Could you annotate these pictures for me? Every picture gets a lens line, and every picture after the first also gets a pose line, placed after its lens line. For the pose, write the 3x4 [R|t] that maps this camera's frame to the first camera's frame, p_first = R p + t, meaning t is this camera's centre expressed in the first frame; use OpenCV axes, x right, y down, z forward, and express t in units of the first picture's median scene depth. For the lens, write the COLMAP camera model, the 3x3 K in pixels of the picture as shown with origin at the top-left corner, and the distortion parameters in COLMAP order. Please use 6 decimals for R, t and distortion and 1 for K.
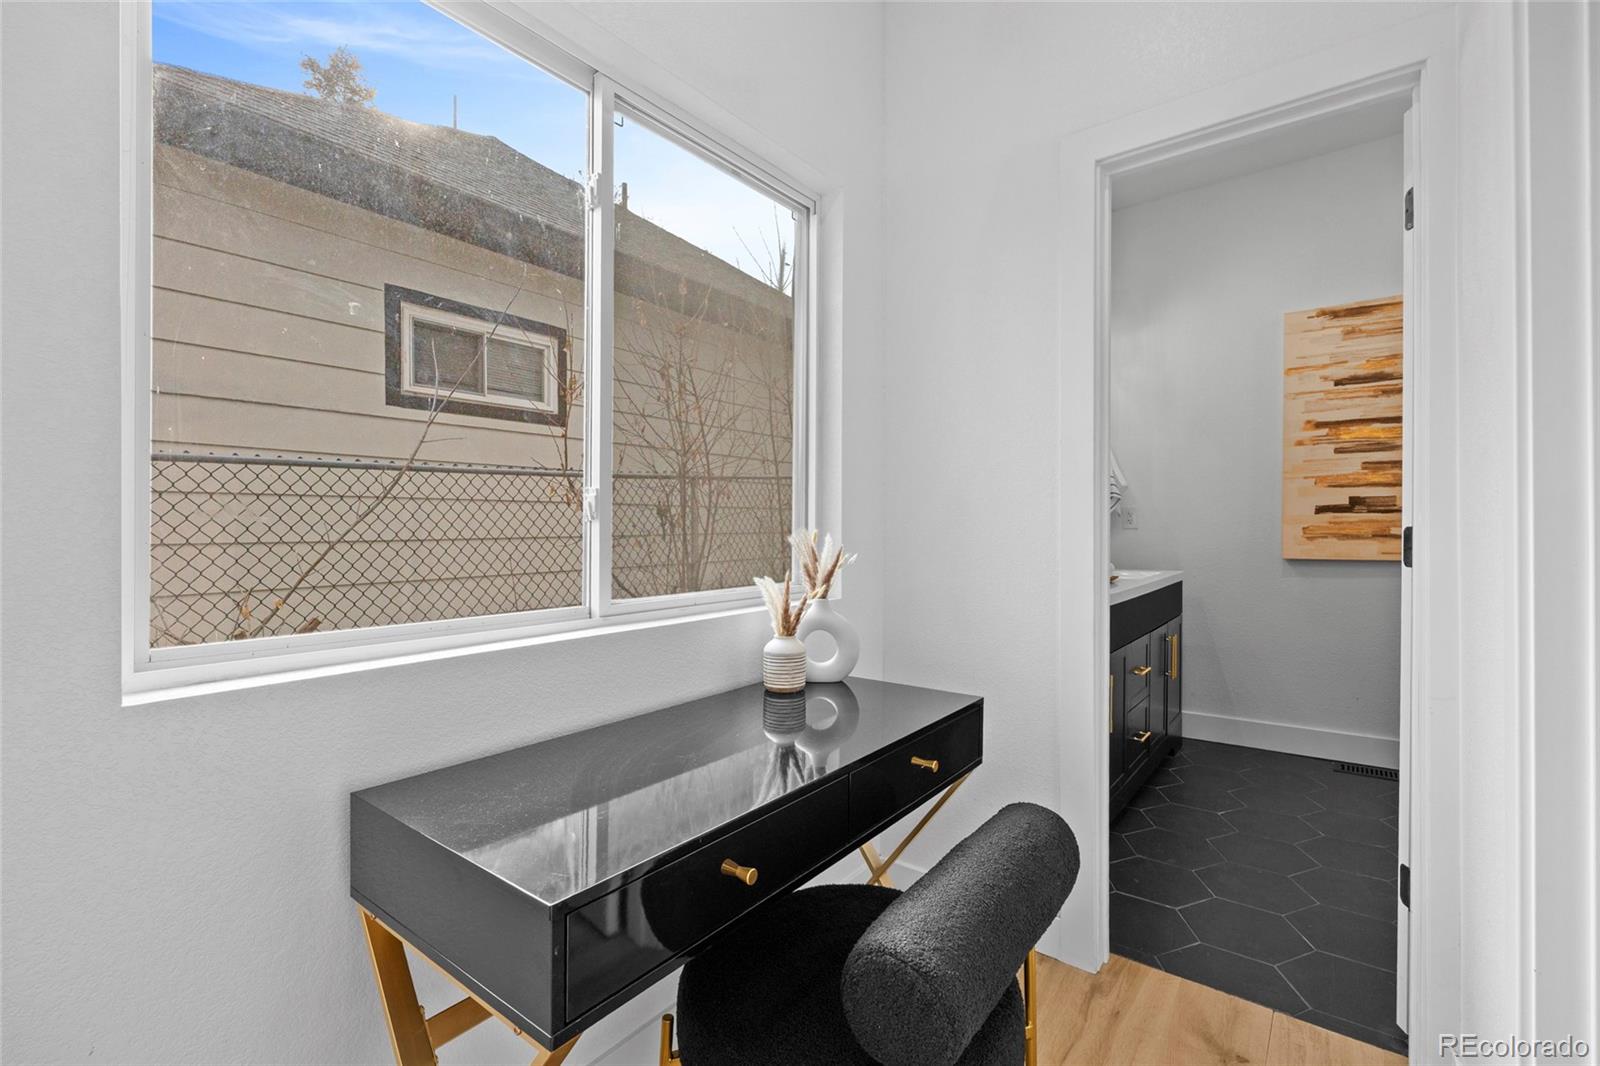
lens RADIAL K [[698.8, 0, 800.9], [0, 698.8, 533.2], [0, 0, 1]] dist [-0.008730, -0.000024]
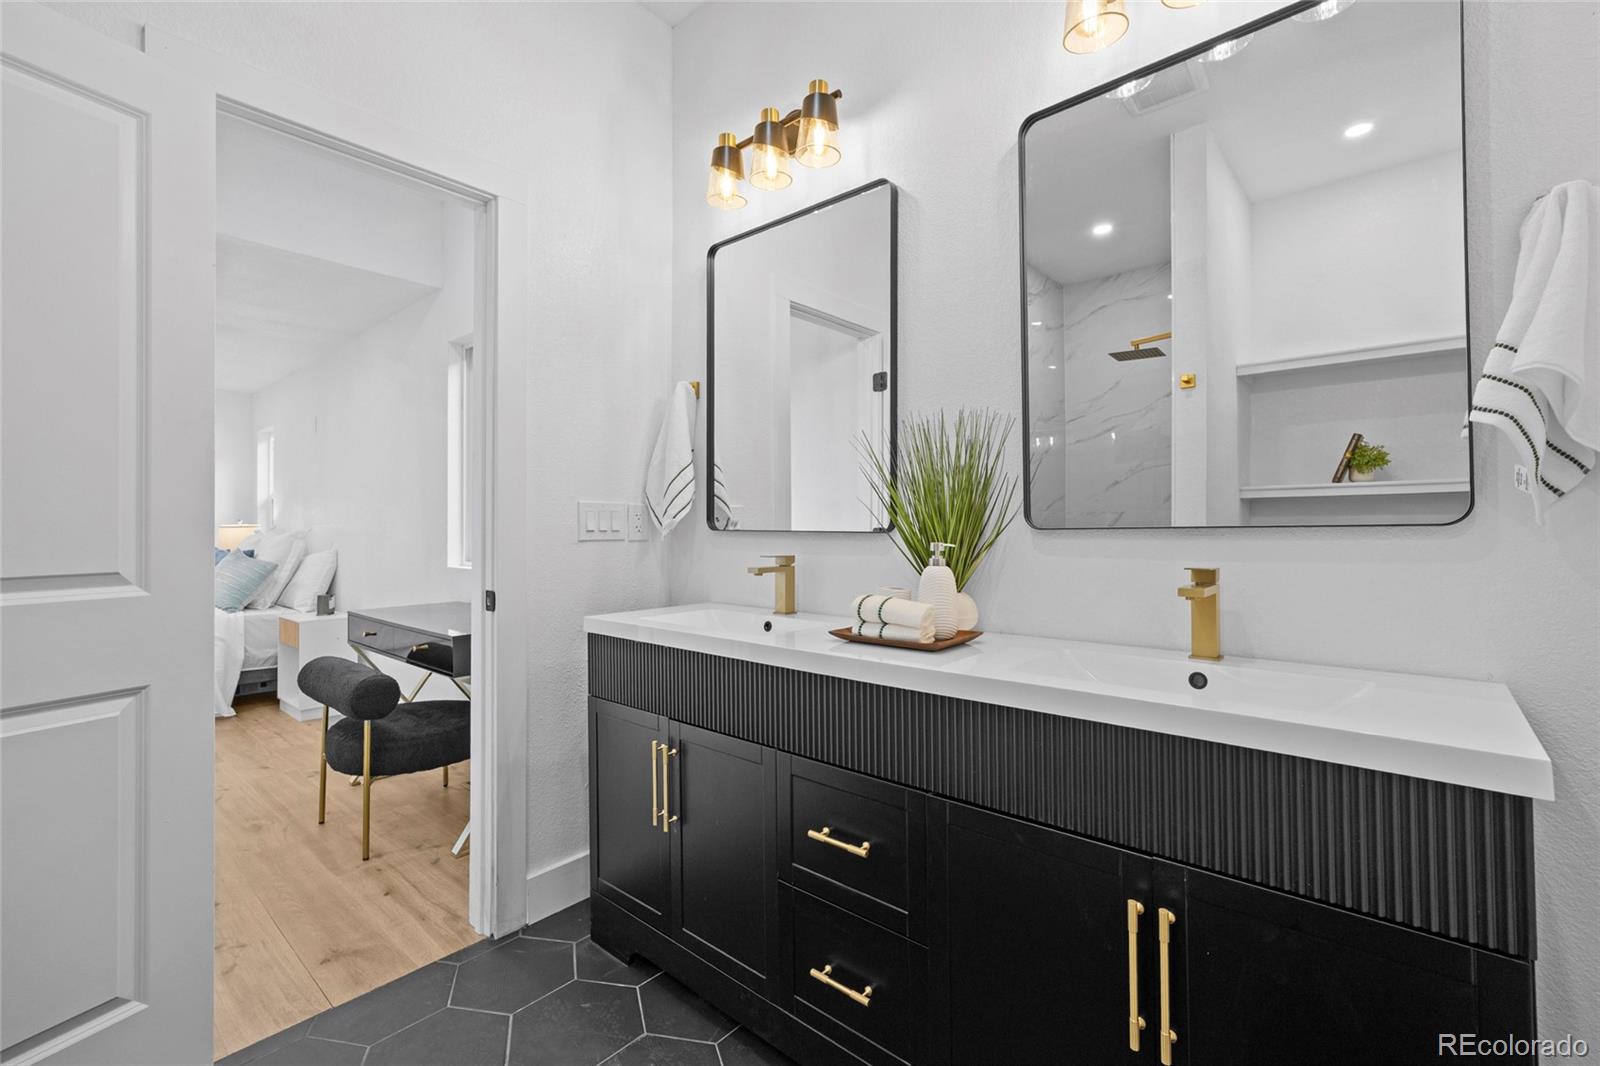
lens RADIAL K [[698.8, 0, 800.6], [0, 698.8, 526.6], [0, 0, 1]] dist [-0.008730, -0.000024]
pose [[-0.064417, -0.007624, -0.997894, 1.669018], [0.005508, 0.999953, -0.007996, 0.002279], [0.997908, -0.006012, -0.064372, 1.768380]]
